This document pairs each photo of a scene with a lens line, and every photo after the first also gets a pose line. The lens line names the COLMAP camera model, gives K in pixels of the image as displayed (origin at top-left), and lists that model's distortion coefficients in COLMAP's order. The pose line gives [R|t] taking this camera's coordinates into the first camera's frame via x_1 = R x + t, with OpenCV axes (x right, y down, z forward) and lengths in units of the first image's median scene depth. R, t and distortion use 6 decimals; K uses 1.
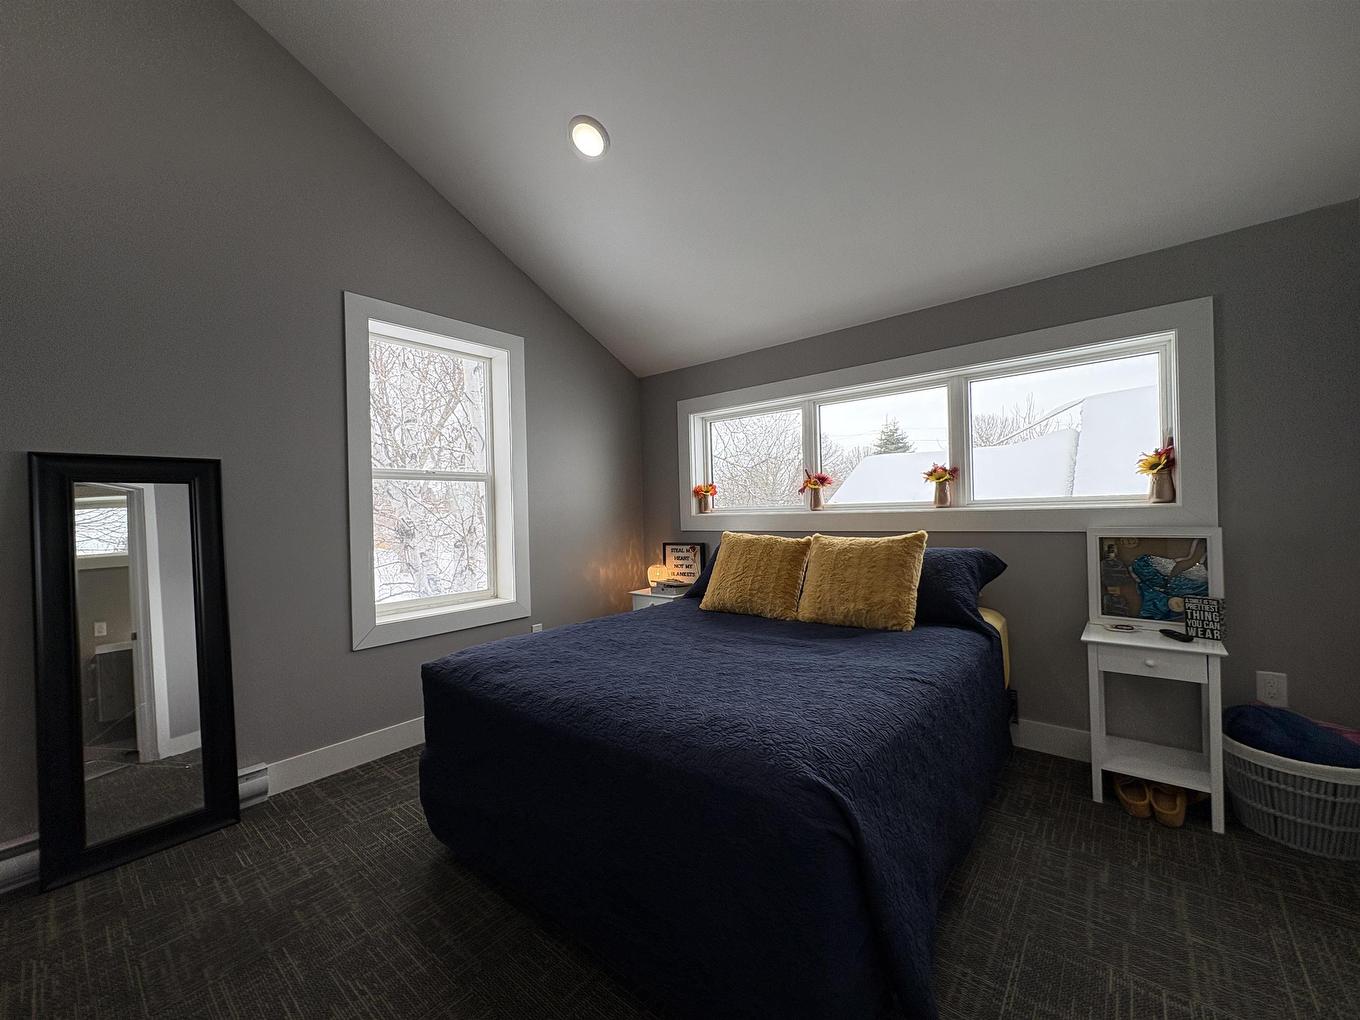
lens RADIAL K [[539.6, 0, 678.9], [0, 539.6, 509.8], [0, 0, 1]] dist [-0.000443, 0.000132]
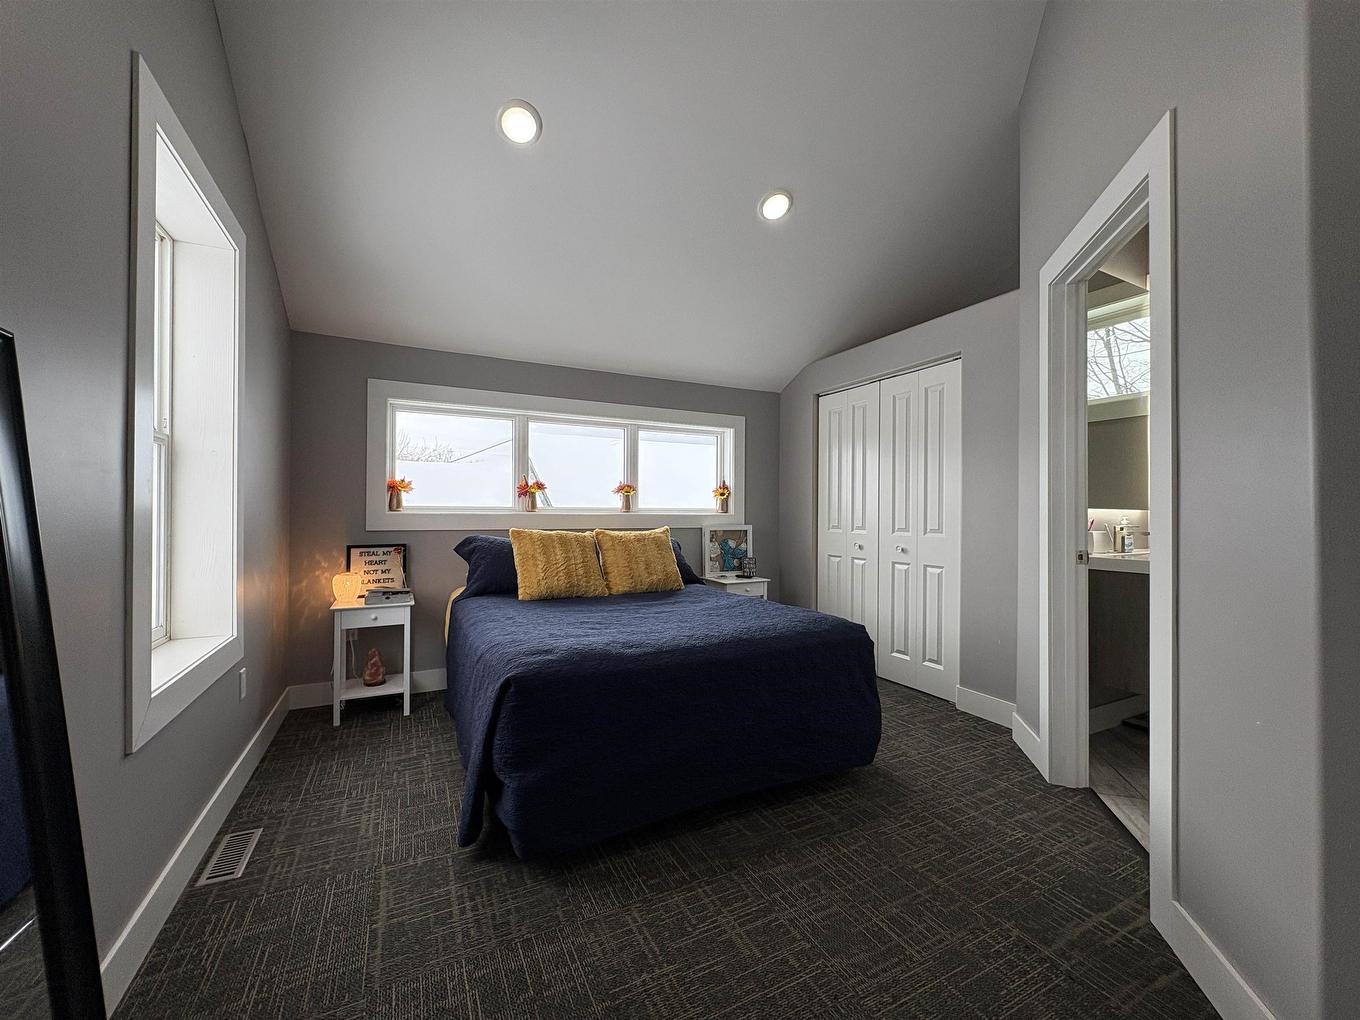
lens RADIAL K [[539.6, 0, 678.9], [0, 539.6, 509.8], [0, 0, 1]] dist [-0.000443, 0.000132]
pose [[0.392743, 0.036295, 0.918932, -0.770739], [-0.017607, 0.999335, -0.031945, 0.032256], [-0.919480, -0.003633, 0.393121, 0.286203]]
